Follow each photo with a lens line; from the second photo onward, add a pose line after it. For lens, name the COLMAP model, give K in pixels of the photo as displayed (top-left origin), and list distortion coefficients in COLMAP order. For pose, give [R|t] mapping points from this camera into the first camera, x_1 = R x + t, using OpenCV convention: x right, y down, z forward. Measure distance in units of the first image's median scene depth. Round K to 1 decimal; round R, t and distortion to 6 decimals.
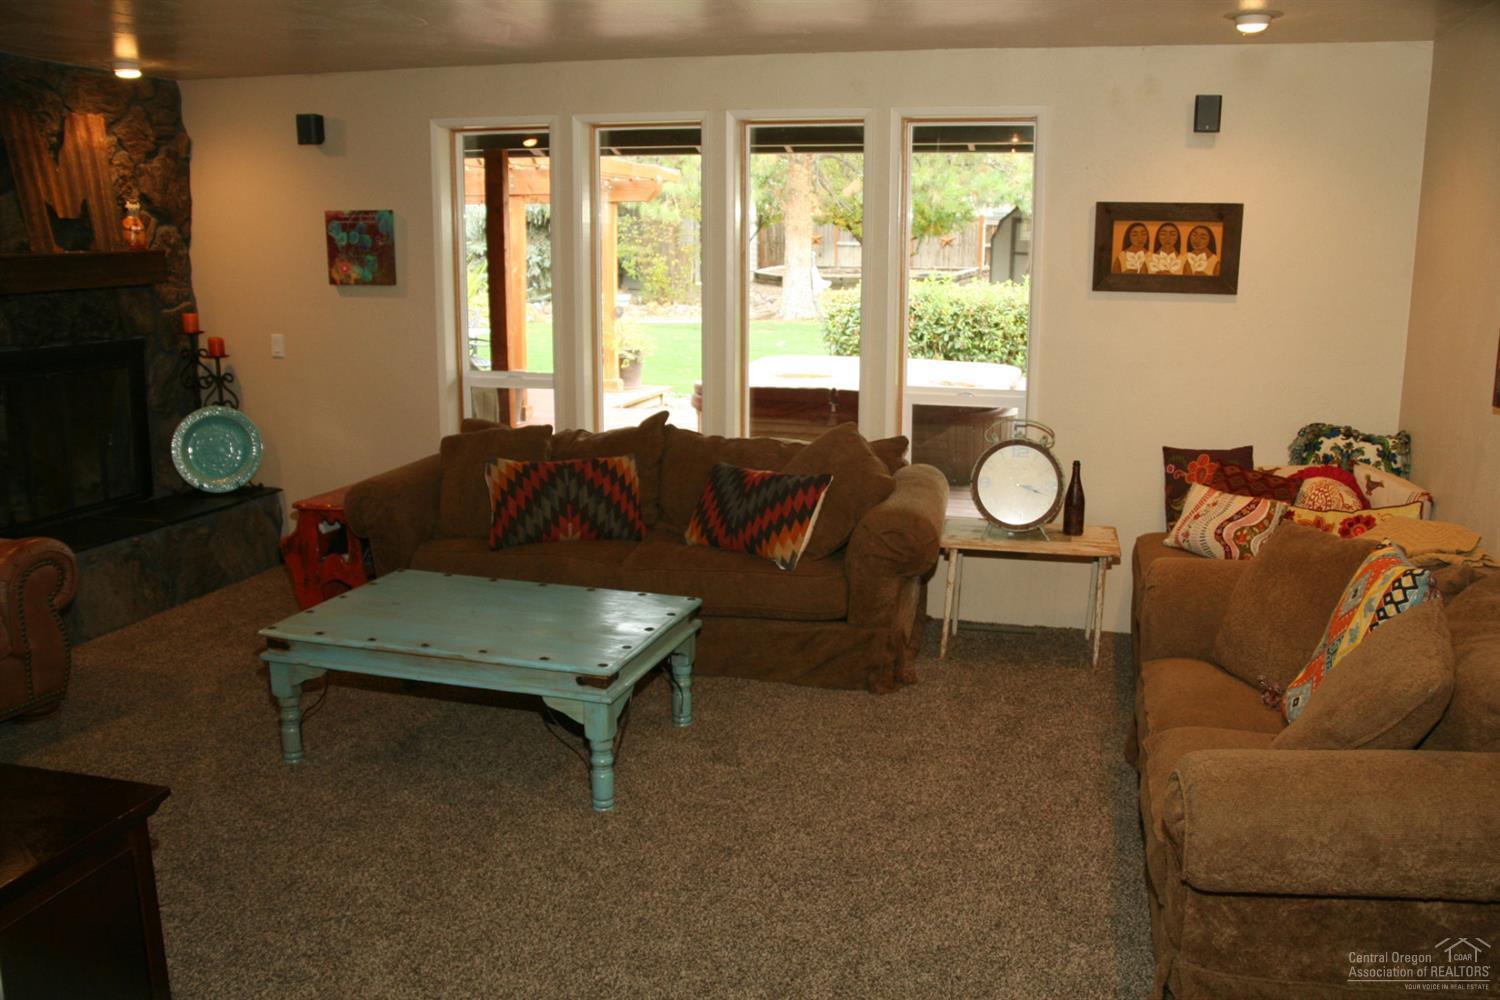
lens RADIAL K [[1193.1, 0, 750.0], [0, 1193.1, 500.0], [0, 0, 1]] dist [-0.111612, 0.092467]
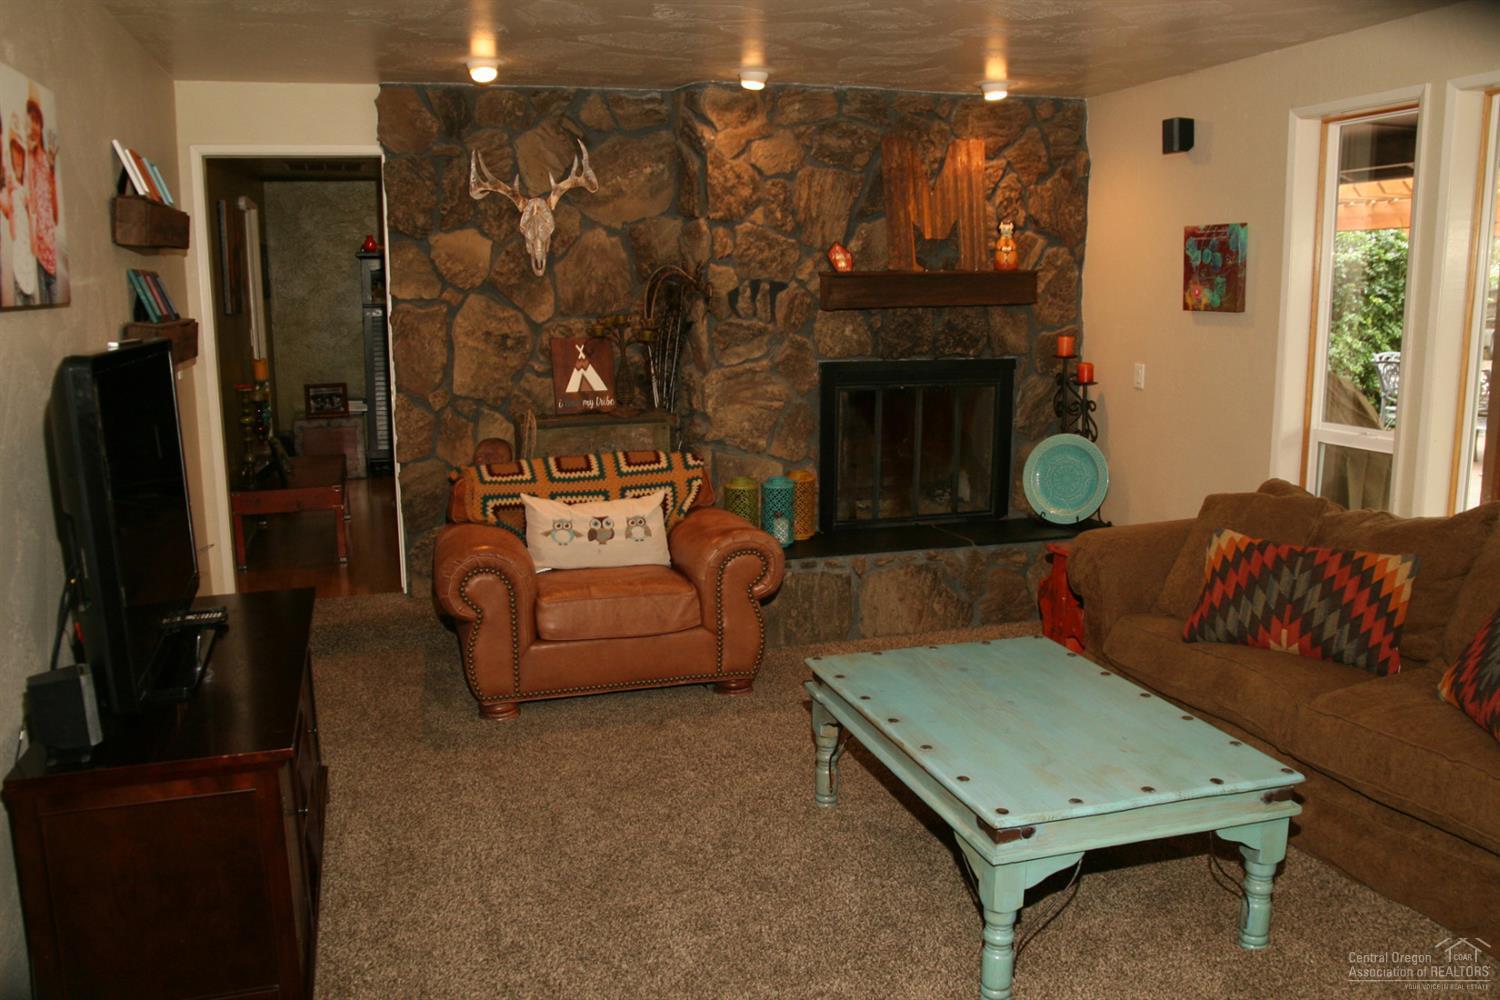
lens RADIAL K [[1193.1, 0, 750.0], [0, 1193.1, 500.0], [0, 0, 1]] dist [-0.111612, 0.092467]
pose [[0.564794, 0.136961, -0.813787, 0.214571], [-0.164616, 0.985011, 0.051530, -0.037733], [0.808647, 0.104859, 0.578874, 0.262607]]
